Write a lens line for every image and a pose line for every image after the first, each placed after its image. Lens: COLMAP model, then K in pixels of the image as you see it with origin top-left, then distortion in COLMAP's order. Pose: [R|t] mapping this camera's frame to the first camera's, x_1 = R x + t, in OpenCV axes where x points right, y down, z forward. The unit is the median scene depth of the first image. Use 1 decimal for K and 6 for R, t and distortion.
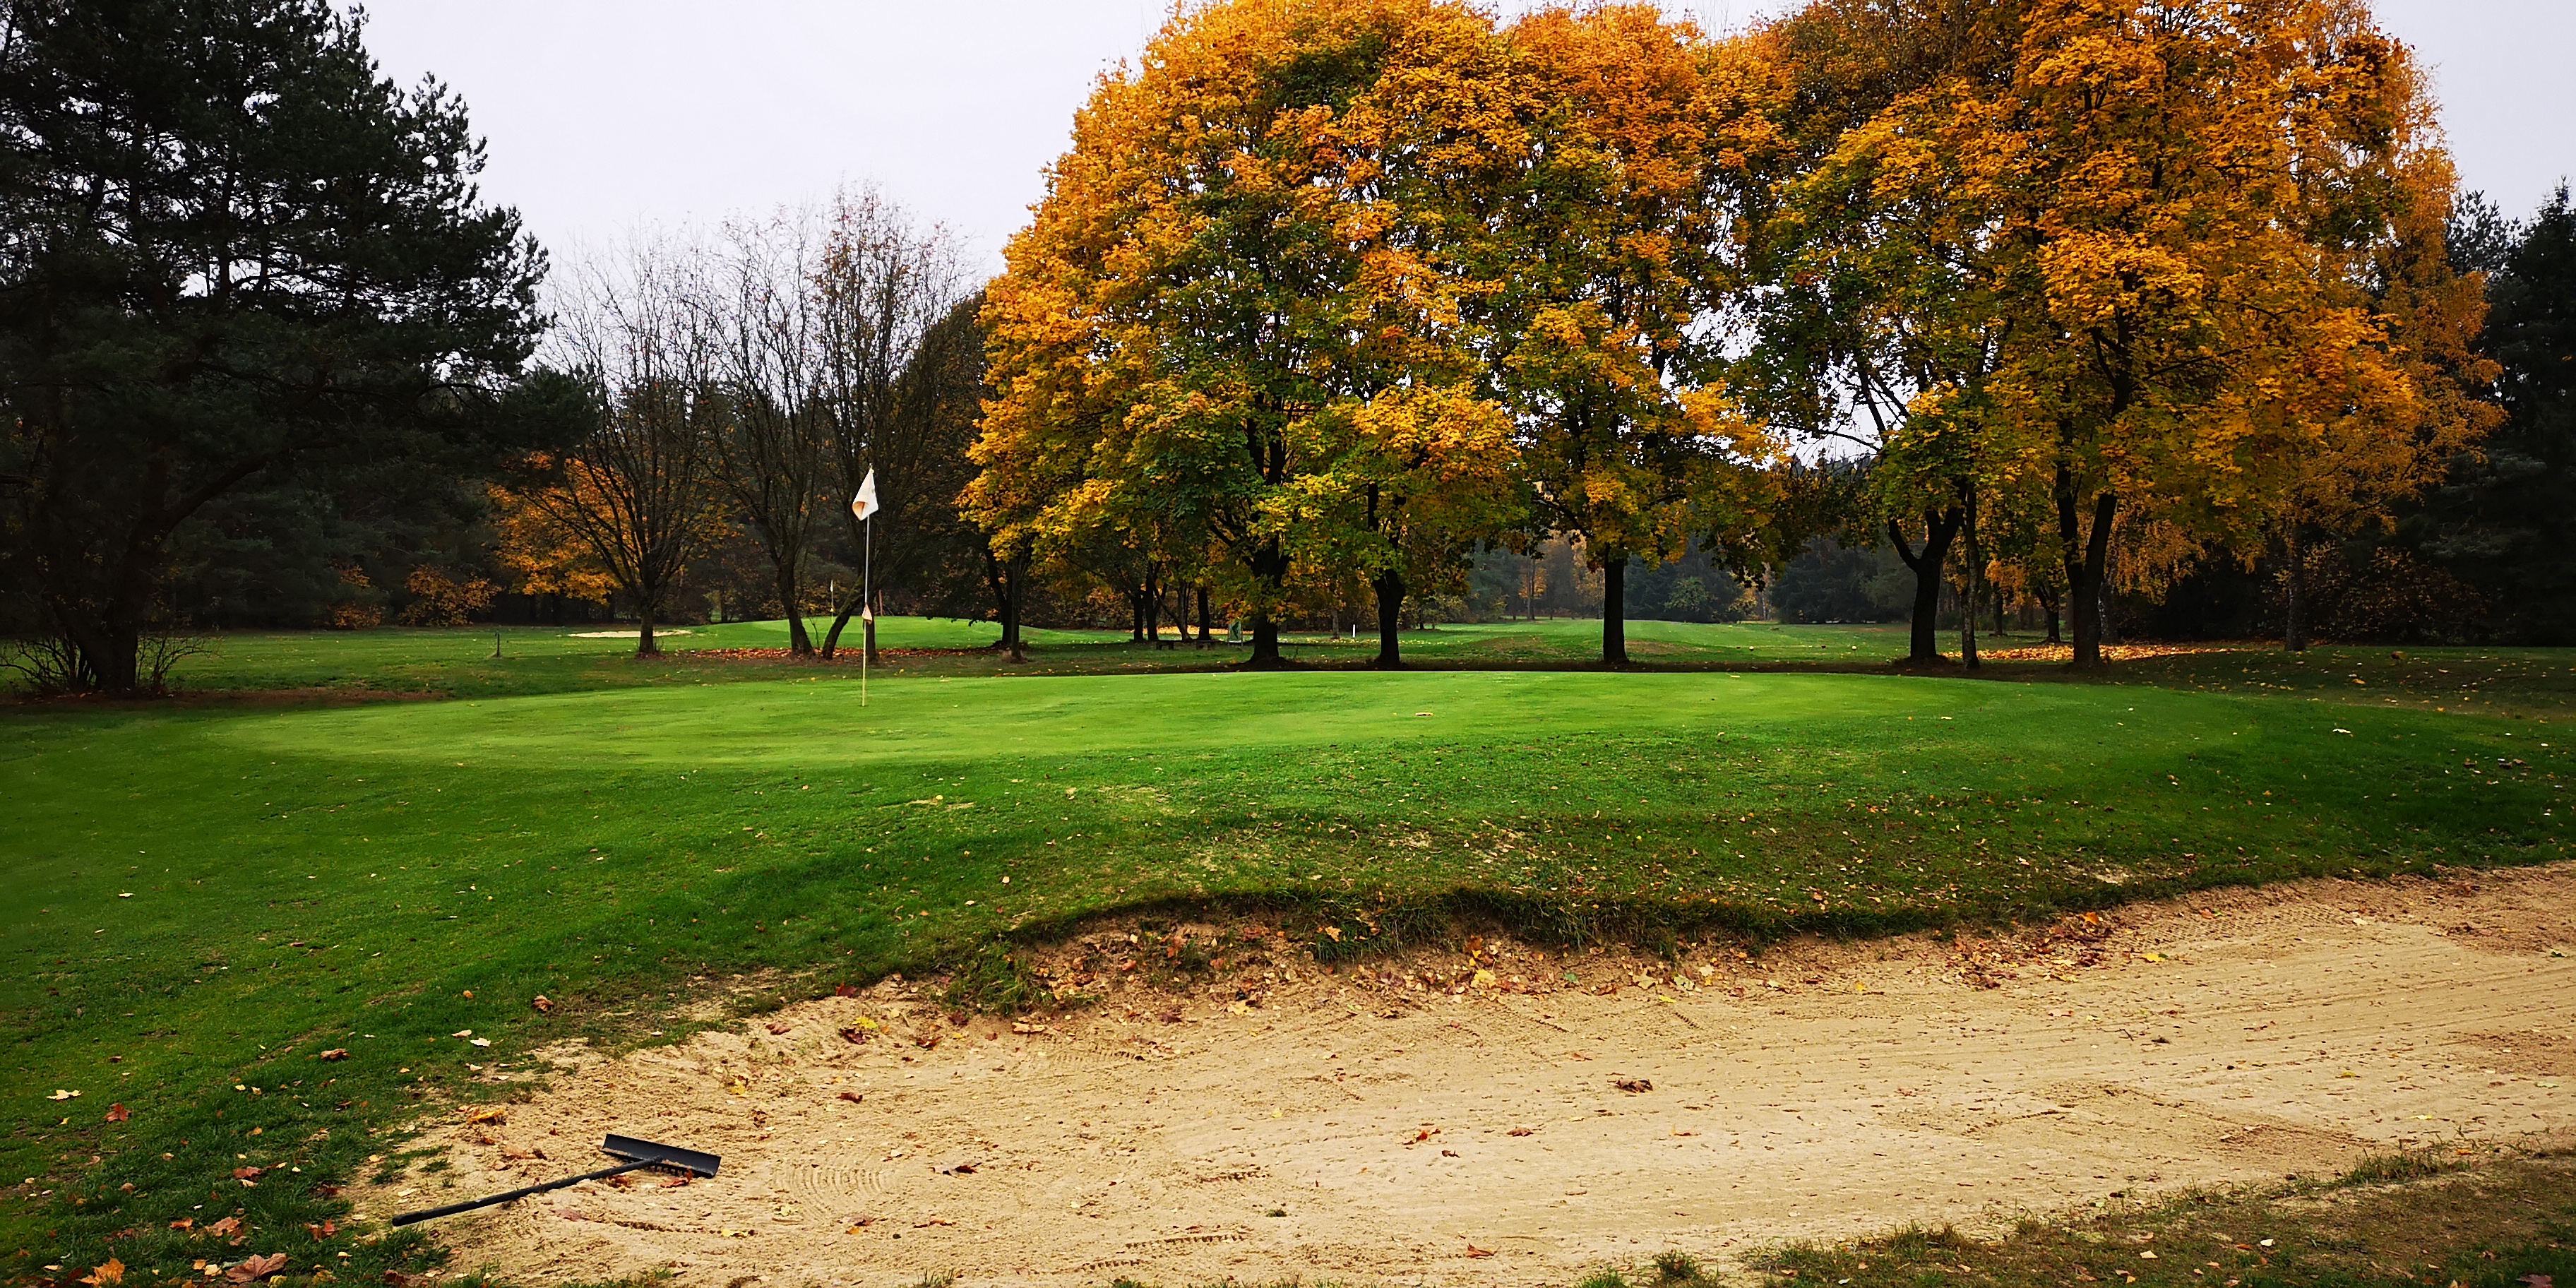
lens RADIAL K [[1878.2, 0, 1288.0], [0, 1878.2, 644.0], [0, 0, 1]] dist [0.009233, 0.003234]
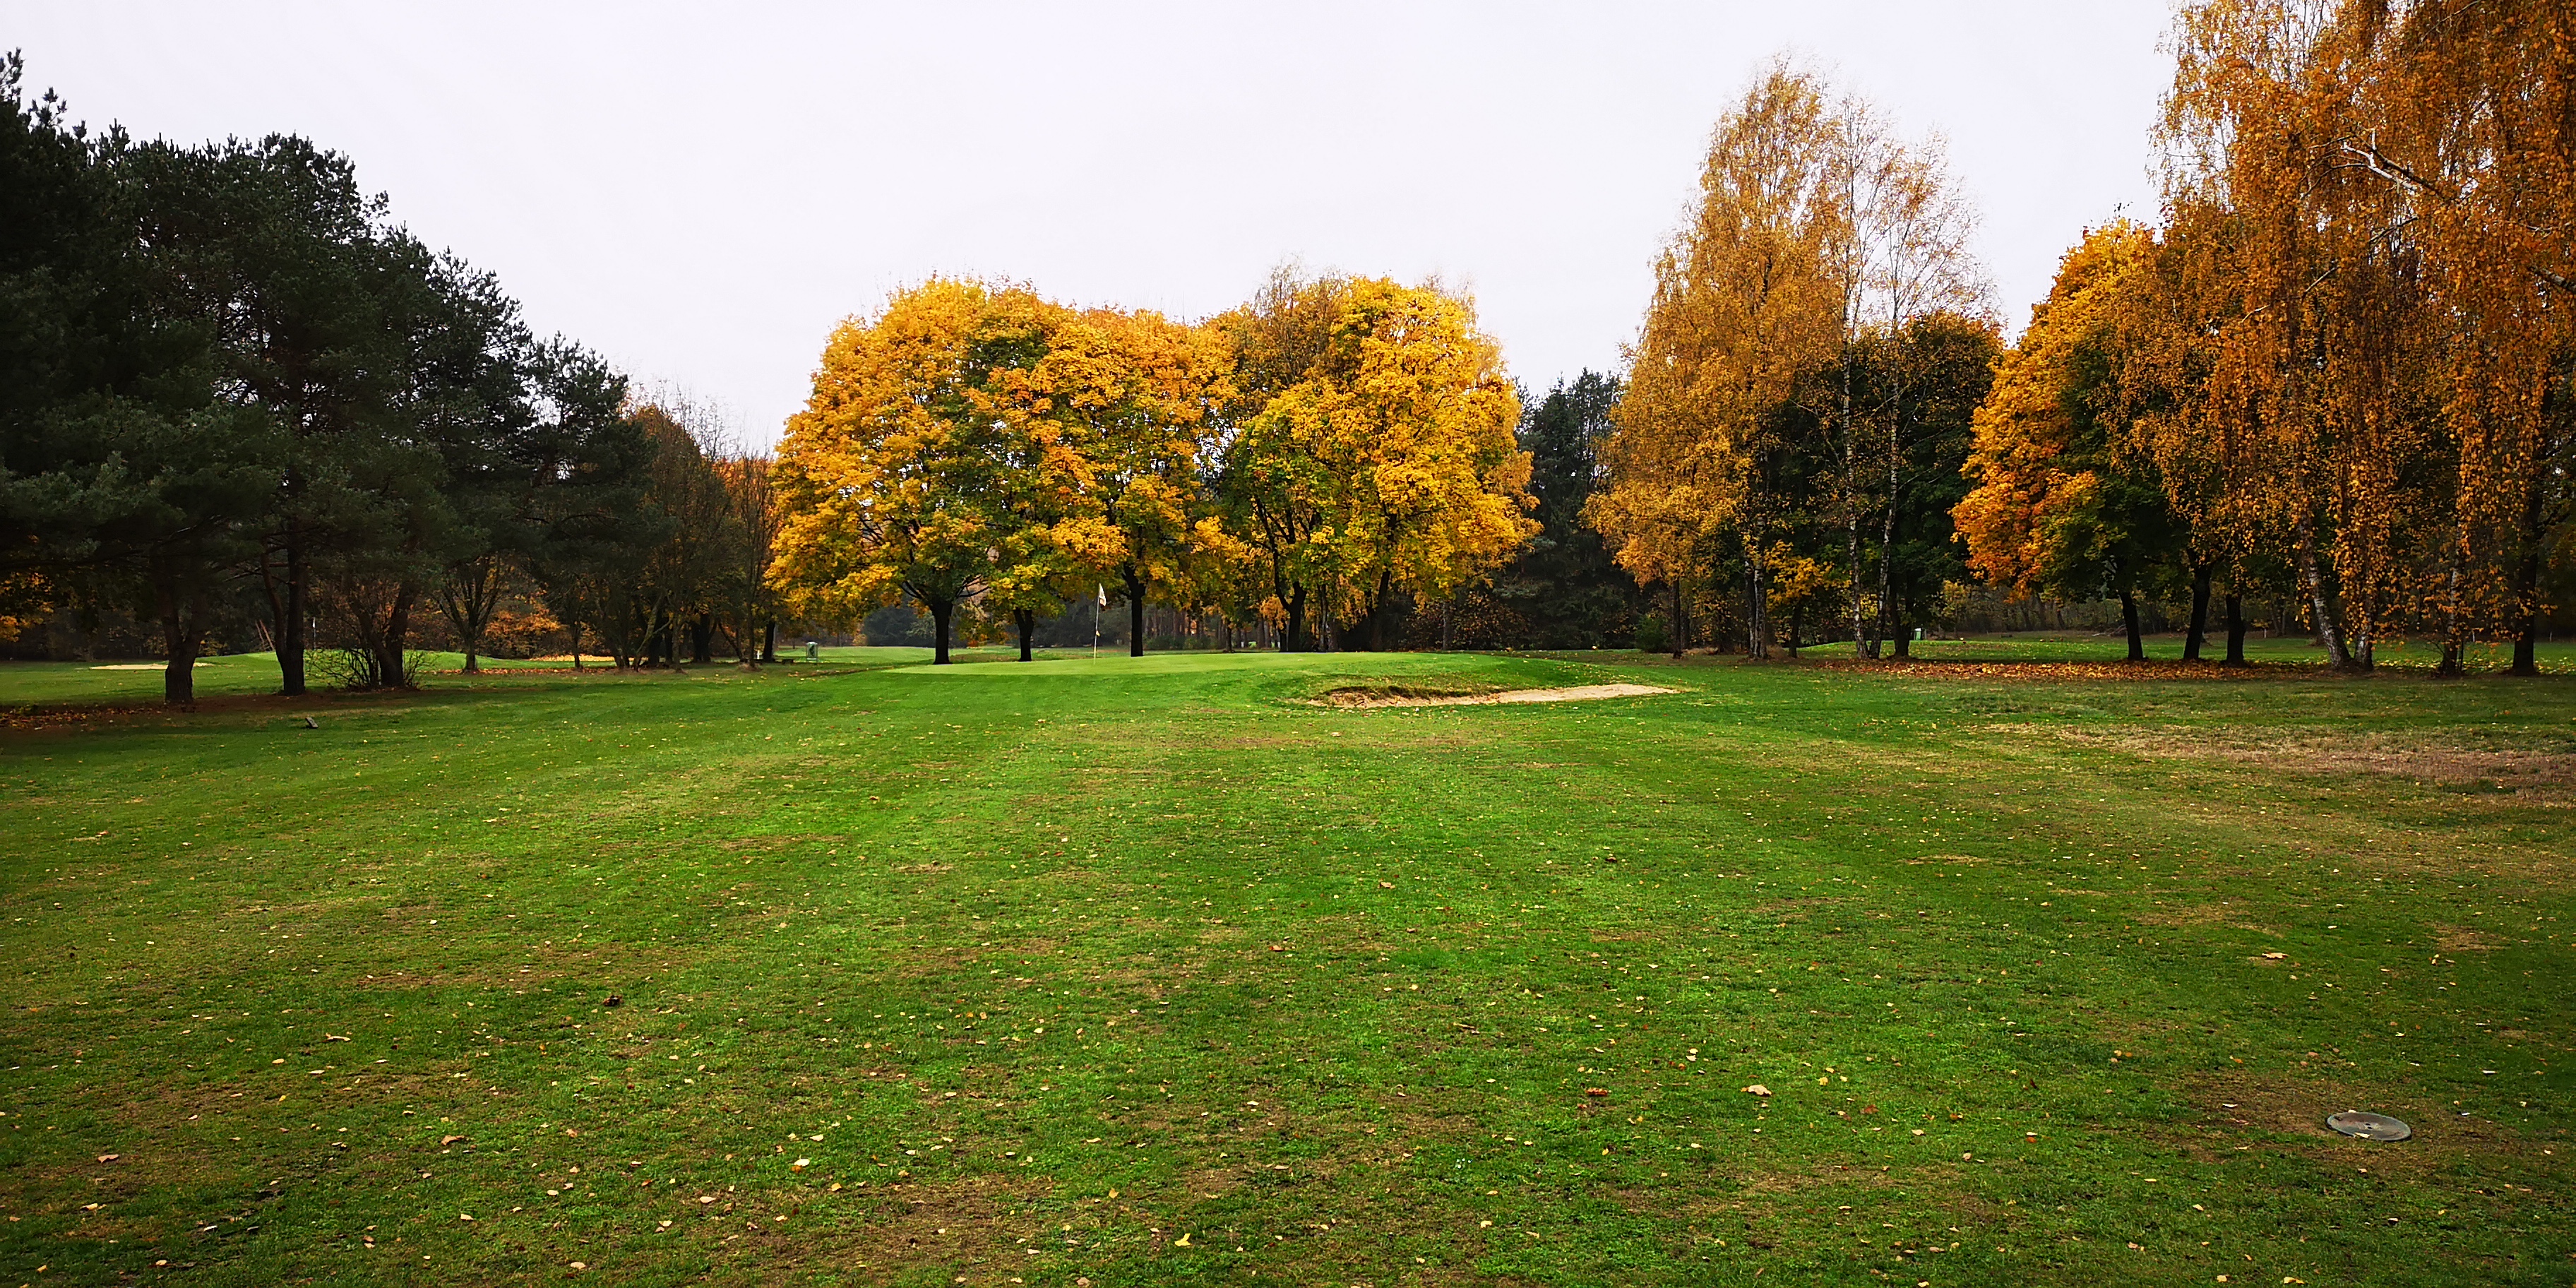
lens RADIAL K [[1878.2, 0, 1288.0], [0, 1878.2, 644.0], [0, 0, 1]] dist [0.009233, 0.003234]
pose [[0.898999, -0.013722, 0.437735, -0.552890], [0.019574, 0.999769, -0.008859, 0.010622], [-0.437513, 0.016532, 0.899060, -0.783244]]
